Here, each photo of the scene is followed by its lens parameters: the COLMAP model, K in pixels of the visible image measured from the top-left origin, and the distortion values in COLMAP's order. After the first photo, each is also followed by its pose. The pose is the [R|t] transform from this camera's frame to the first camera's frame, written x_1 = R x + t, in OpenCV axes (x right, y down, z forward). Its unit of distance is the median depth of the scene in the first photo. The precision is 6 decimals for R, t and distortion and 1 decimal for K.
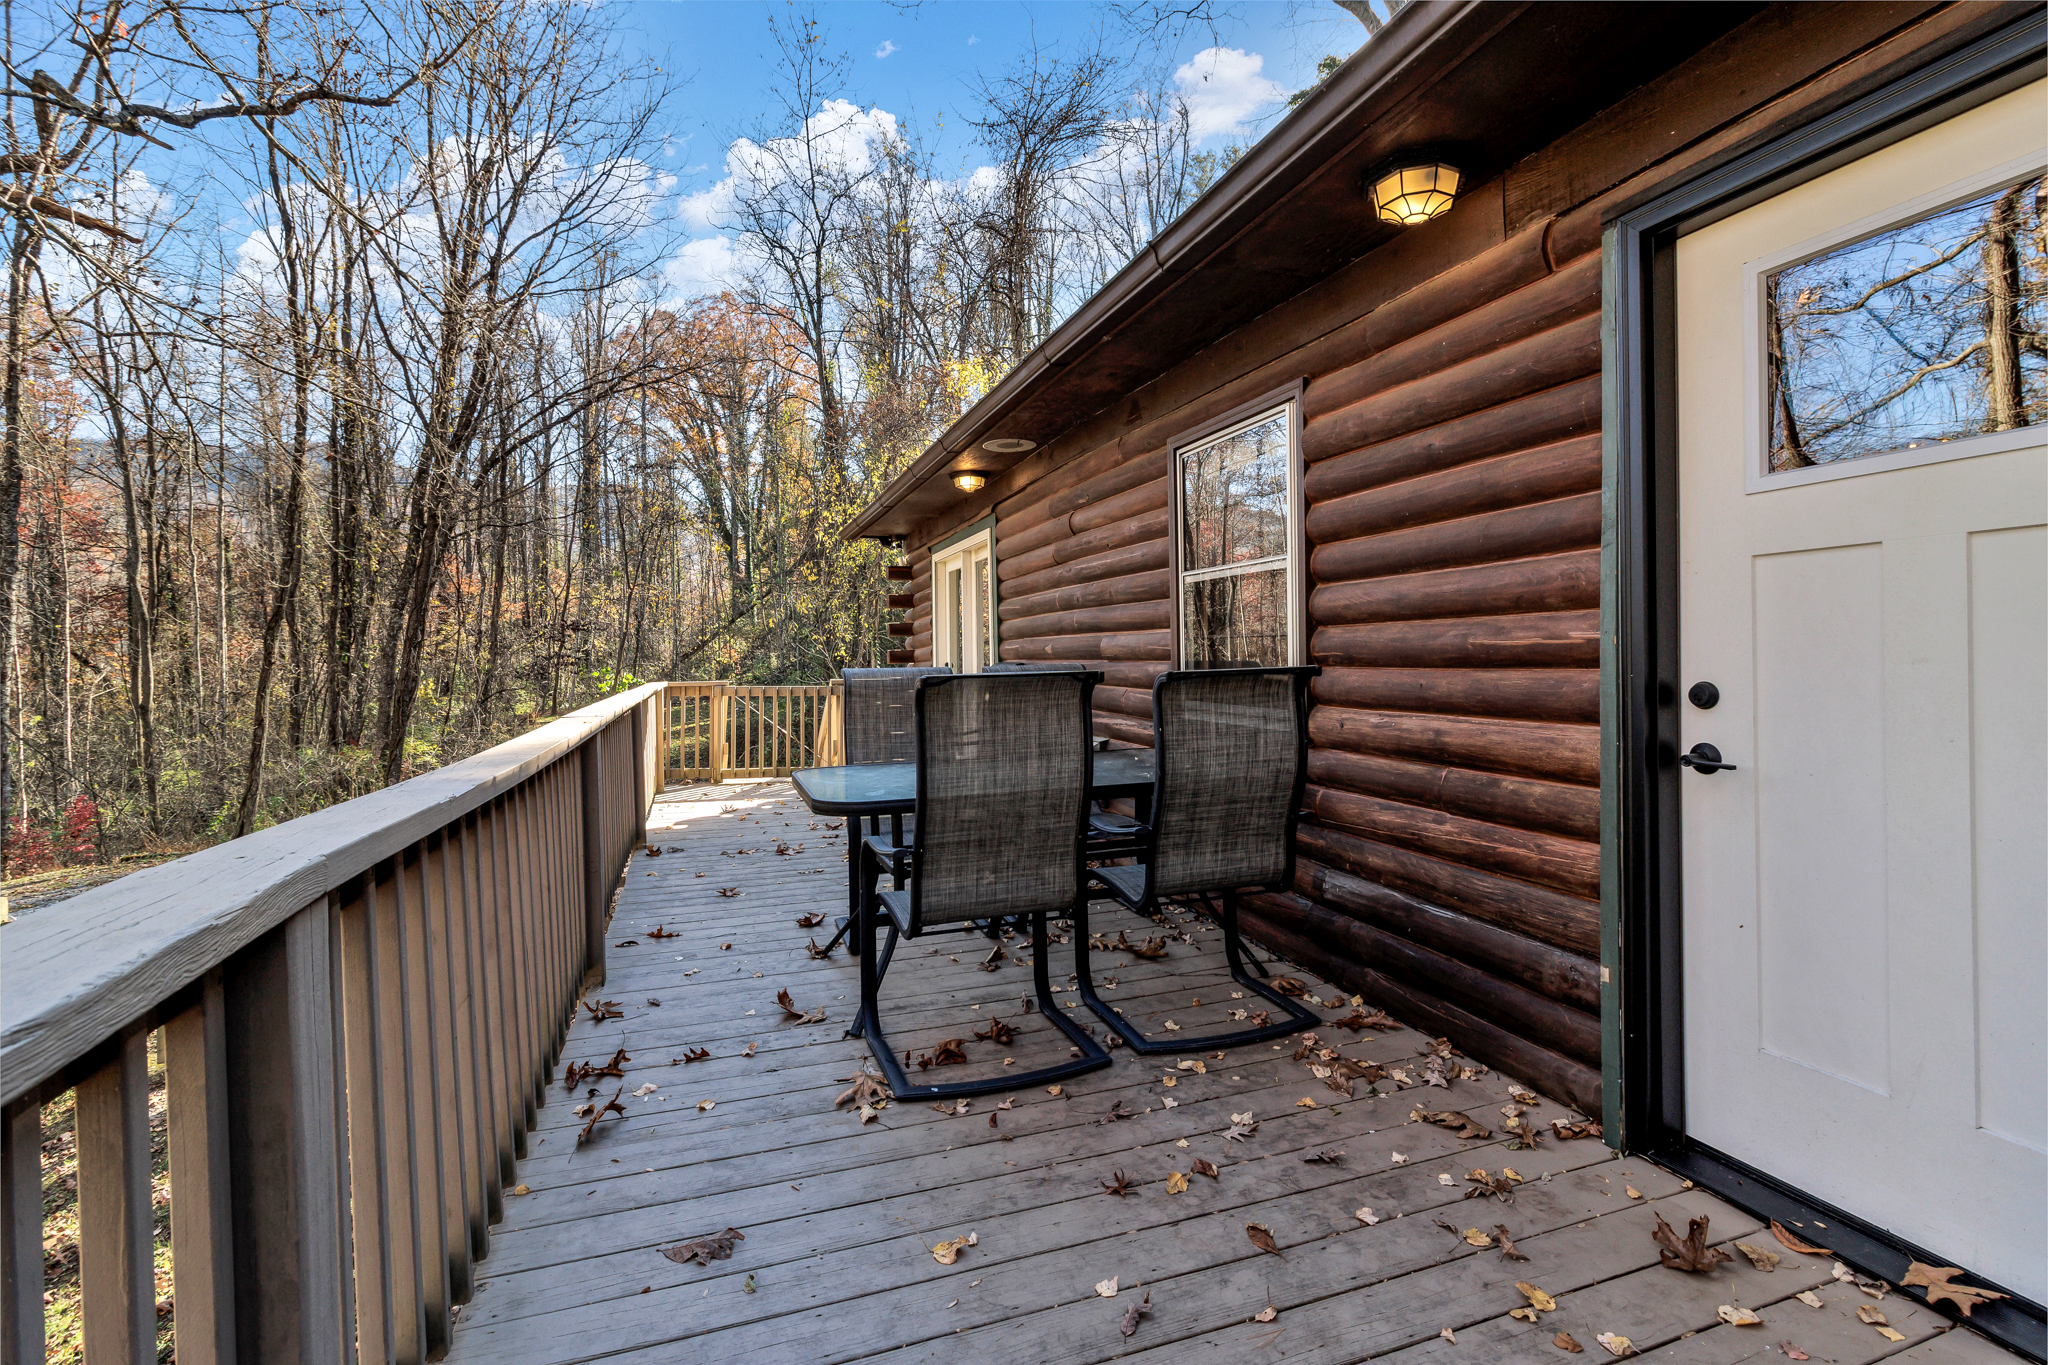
lens RADIAL K [[943.9, 0, 1038.5], [0, 943.9, 654.6], [0, 0, 1]] dist [-0.002153, 0.000214]
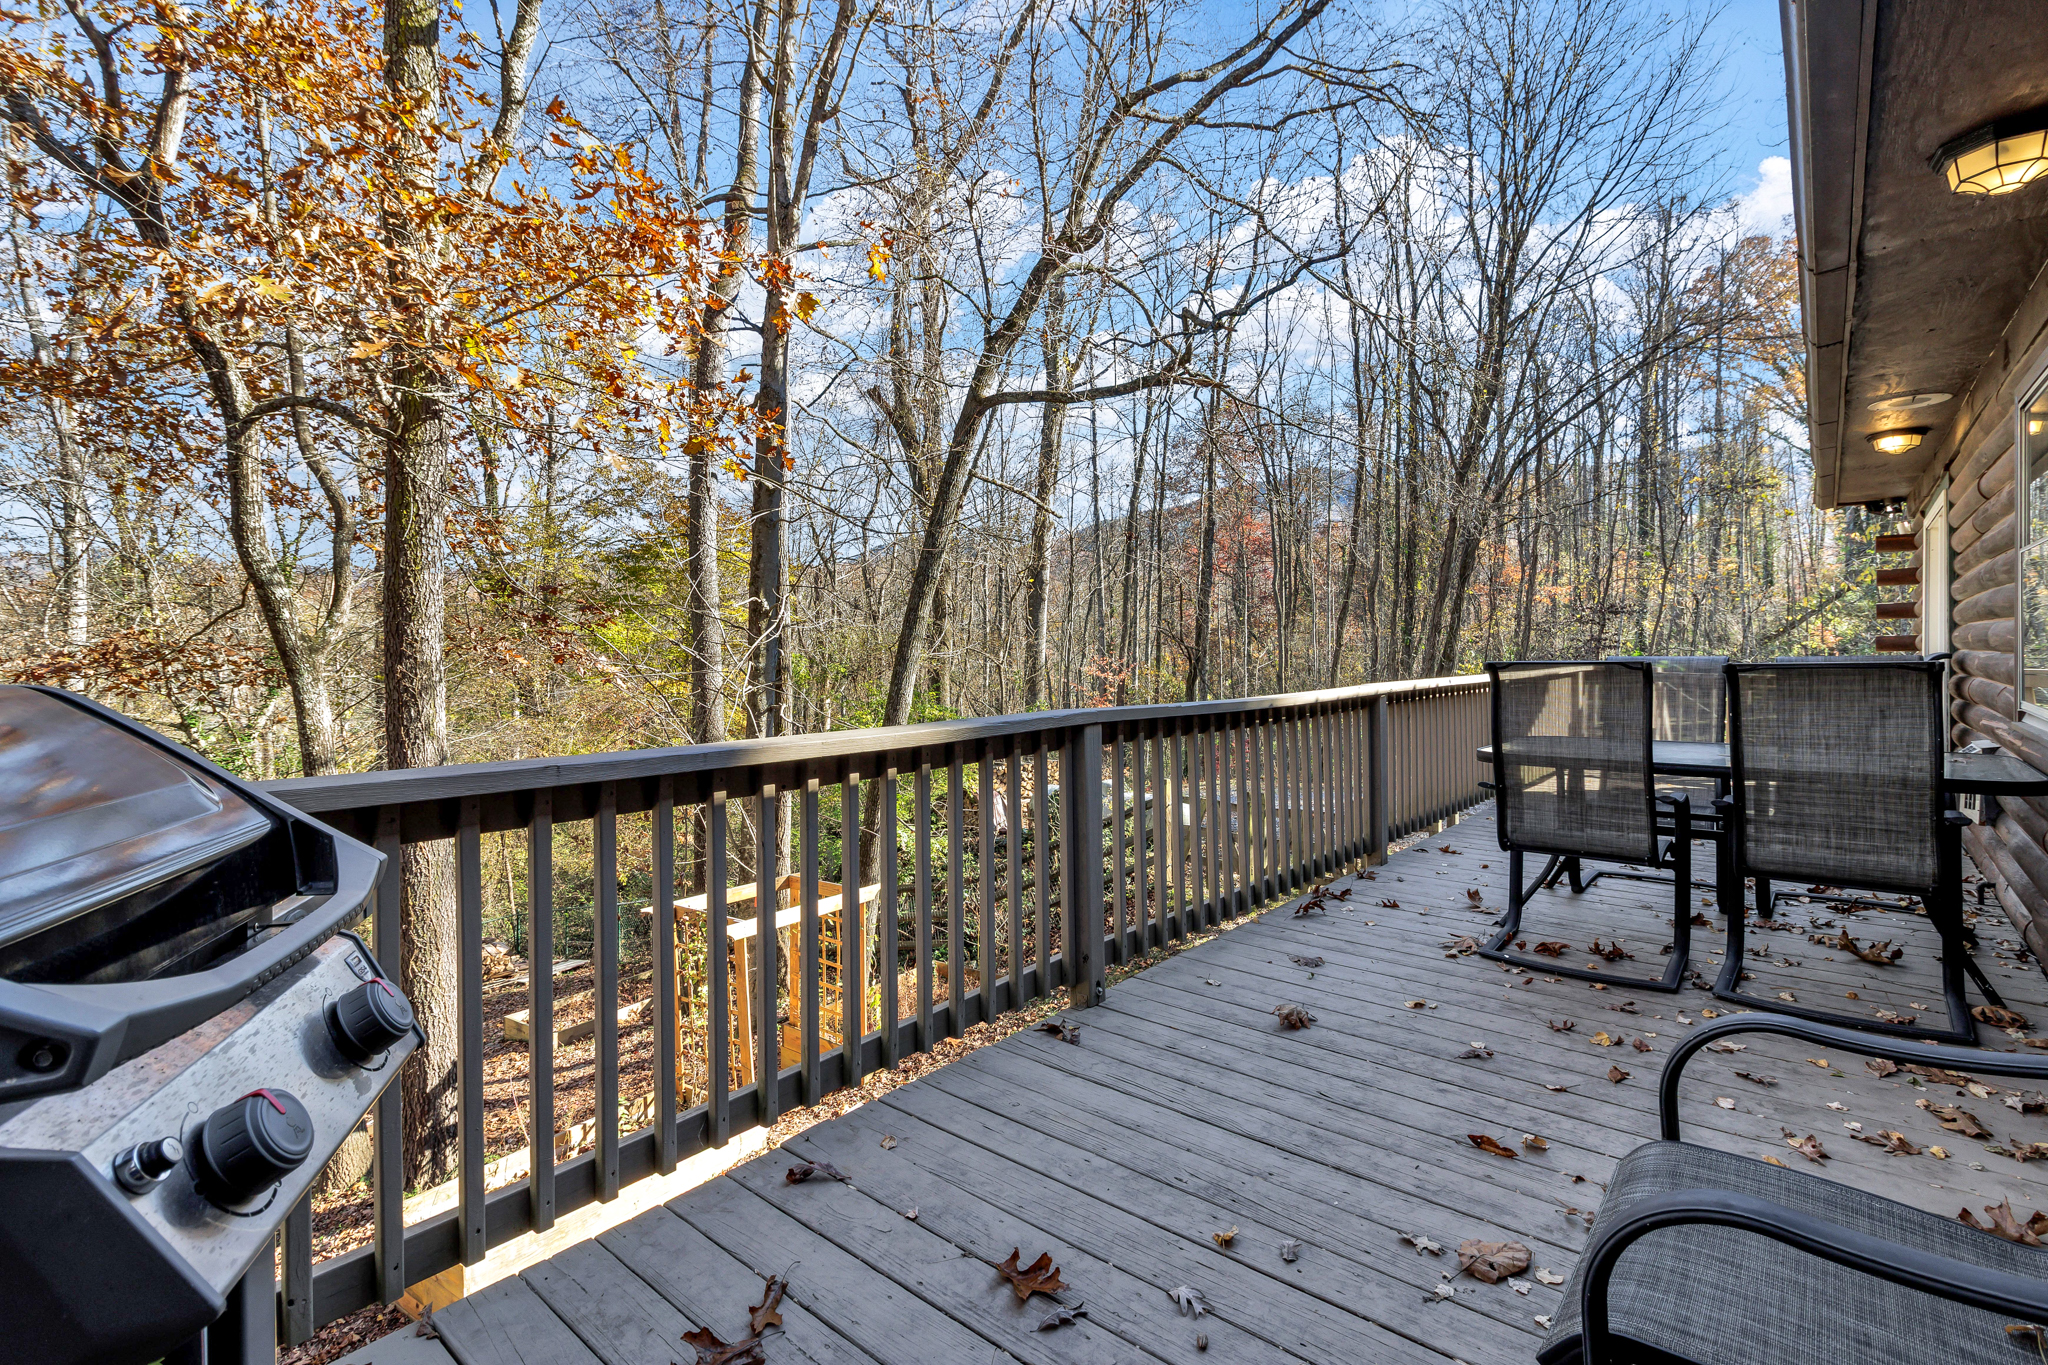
lens RADIAL K [[943.9, 0, 1038.5], [0, 943.9, 654.6], [0, 0, 1]] dist [-0.002153, 0.000214]
pose [[0.516587, 0.016254, -0.856080, 0.664445], [-0.000695, 0.999827, 0.018563, -0.012298], [0.856234, -0.008995, 0.516509, -0.291952]]
